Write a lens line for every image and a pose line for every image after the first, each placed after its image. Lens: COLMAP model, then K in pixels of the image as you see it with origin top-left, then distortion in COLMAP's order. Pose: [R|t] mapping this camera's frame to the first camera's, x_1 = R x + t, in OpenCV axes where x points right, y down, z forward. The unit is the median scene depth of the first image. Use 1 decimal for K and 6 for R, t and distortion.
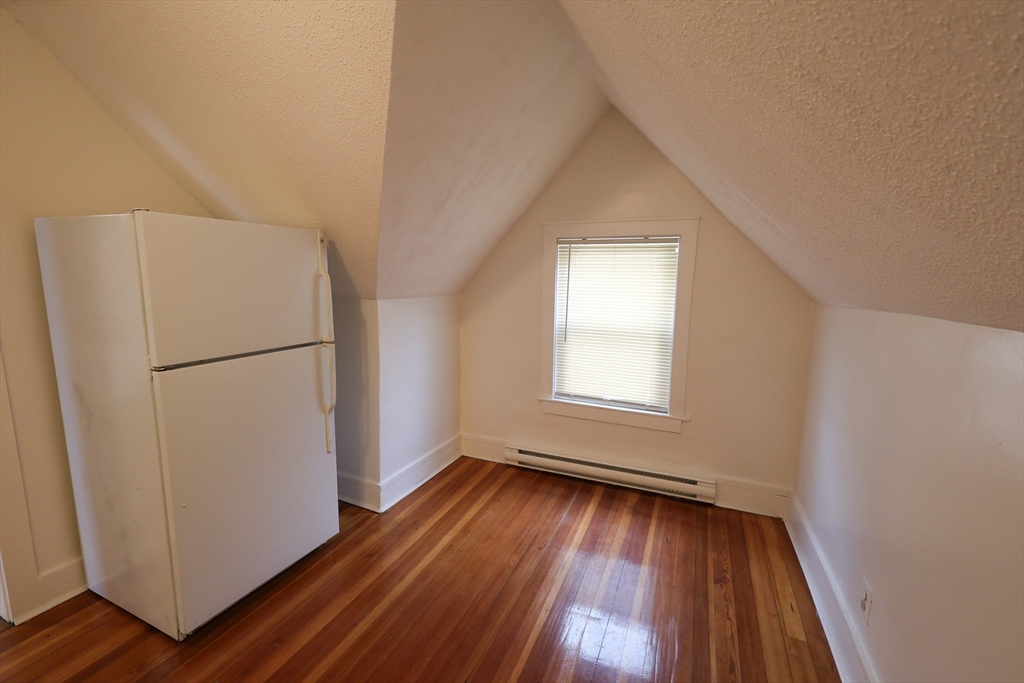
lens RADIAL K [[445.1, 0, 511.2], [0, 445.1, 338.0], [0, 0, 1]] dist [0.007502, -0.000328]
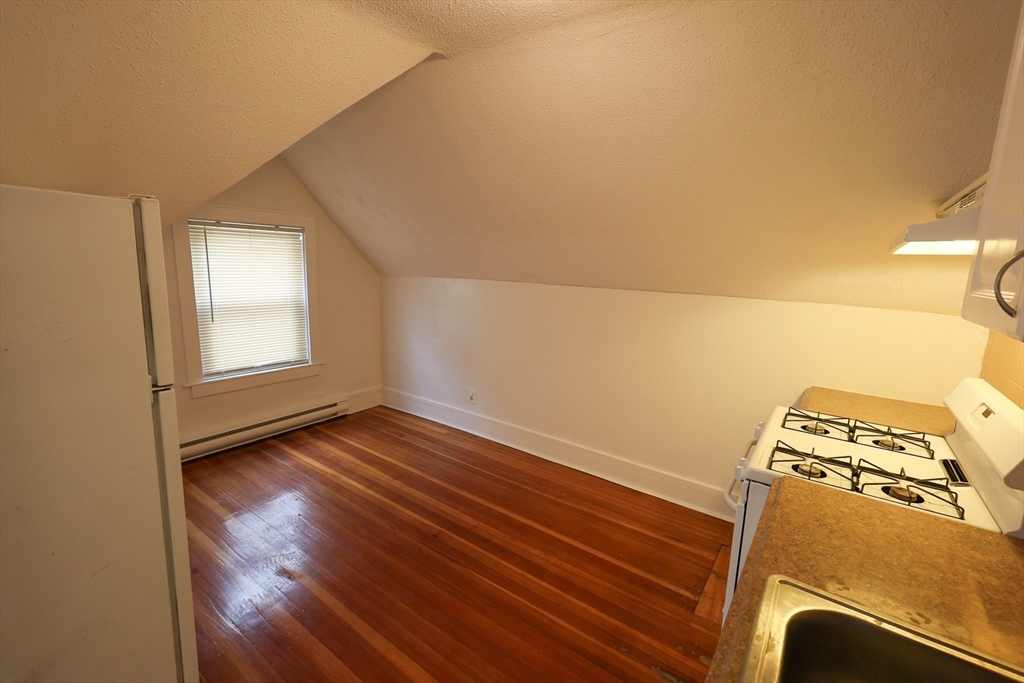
lens RADIAL K [[445.1, 0, 516.2], [0, 445.1, 337.9], [0, 0, 1]] dist [0.007502, -0.000328]
pose [[0.223863, -0.175980, 0.958601, -0.770250], [0.107921, 0.981991, 0.155071, -0.042140], [-0.968627, 0.068739, 0.238823, 0.086823]]
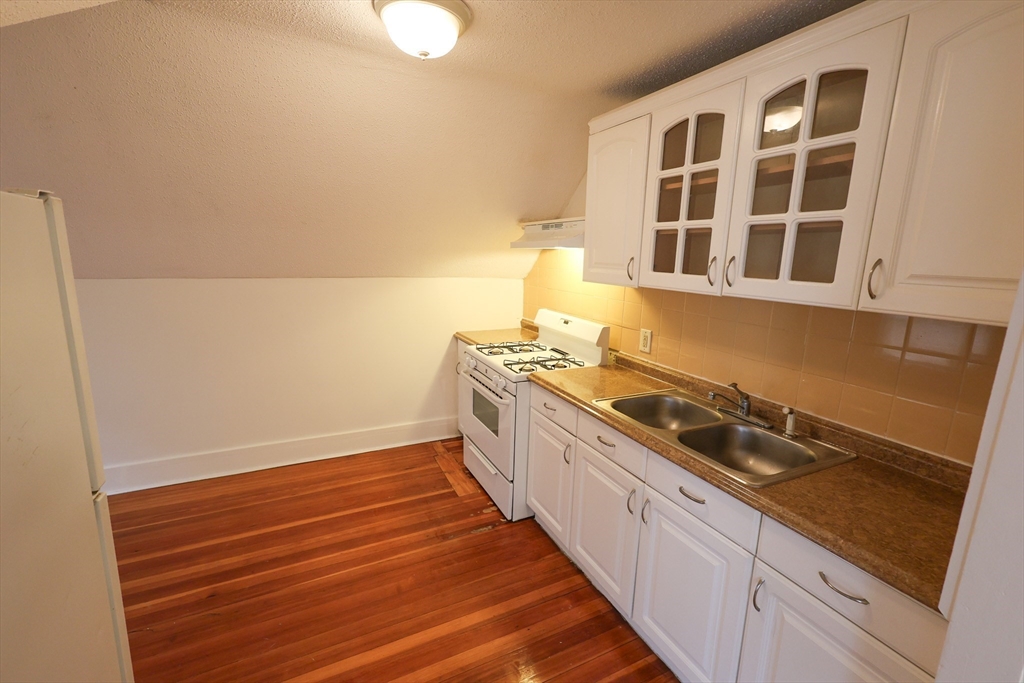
lens RADIAL K [[445.1, 0, 519.8], [0, 445.1, 340.2], [0, 0, 1]] dist [0.007502, -0.000328]
pose [[-0.763342, -0.165012, 0.624564, -0.795708], [0.051904, 0.948033, 0.313911, -0.128485], [-0.643906, 0.272039, -0.715108, 0.537506]]
